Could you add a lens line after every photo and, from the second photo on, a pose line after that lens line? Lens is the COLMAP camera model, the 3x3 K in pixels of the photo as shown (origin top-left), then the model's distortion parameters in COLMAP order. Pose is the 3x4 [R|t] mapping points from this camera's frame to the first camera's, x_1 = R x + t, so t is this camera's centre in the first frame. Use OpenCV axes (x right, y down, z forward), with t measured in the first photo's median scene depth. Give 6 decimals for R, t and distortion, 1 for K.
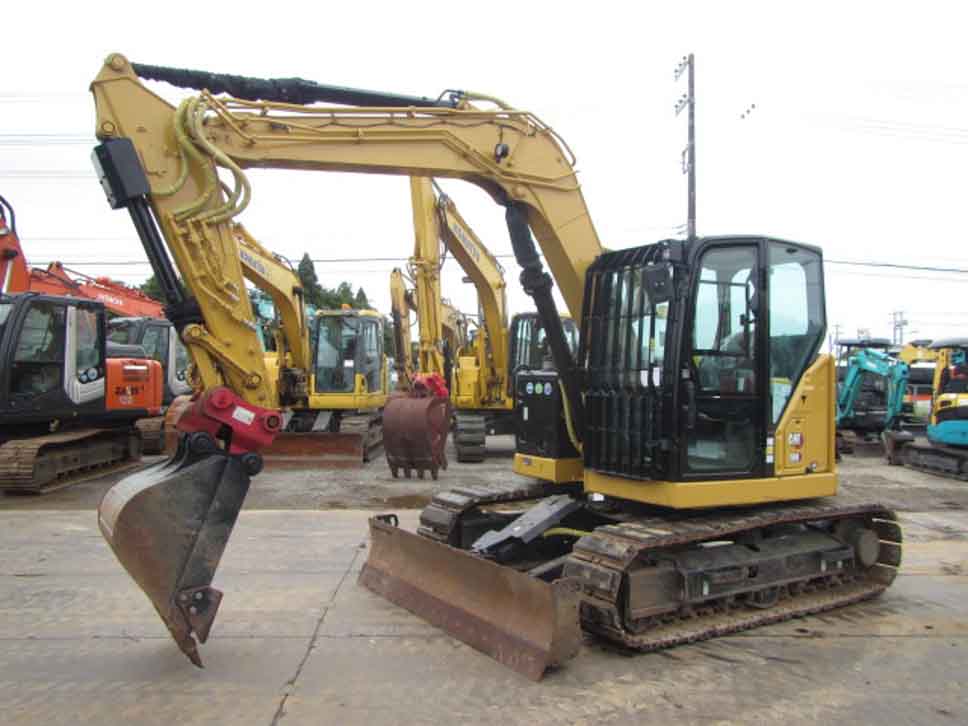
lens RADIAL K [[794.4, 0, 482.1], [0, 794.4, 365.2], [0, 0, 1]] dist [-0.001469, -0.013386]
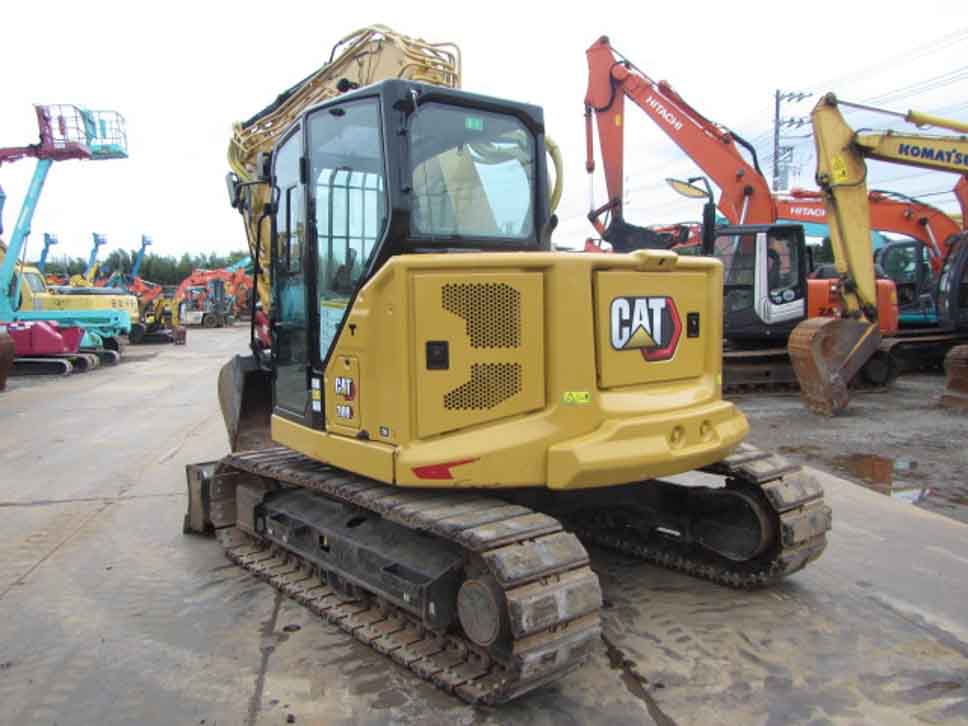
lens RADIAL K [[794.4, 0, 483.0], [0, 794.4, 360.7], [0, 0, 1]] dist [-0.001469, -0.013386]
pose [[0.127548, 0.064264, -0.989748, 1.100624], [0.031911, 0.997116, 0.068855, 0.026217], [0.991319, -0.040367, 0.125130, 1.029967]]
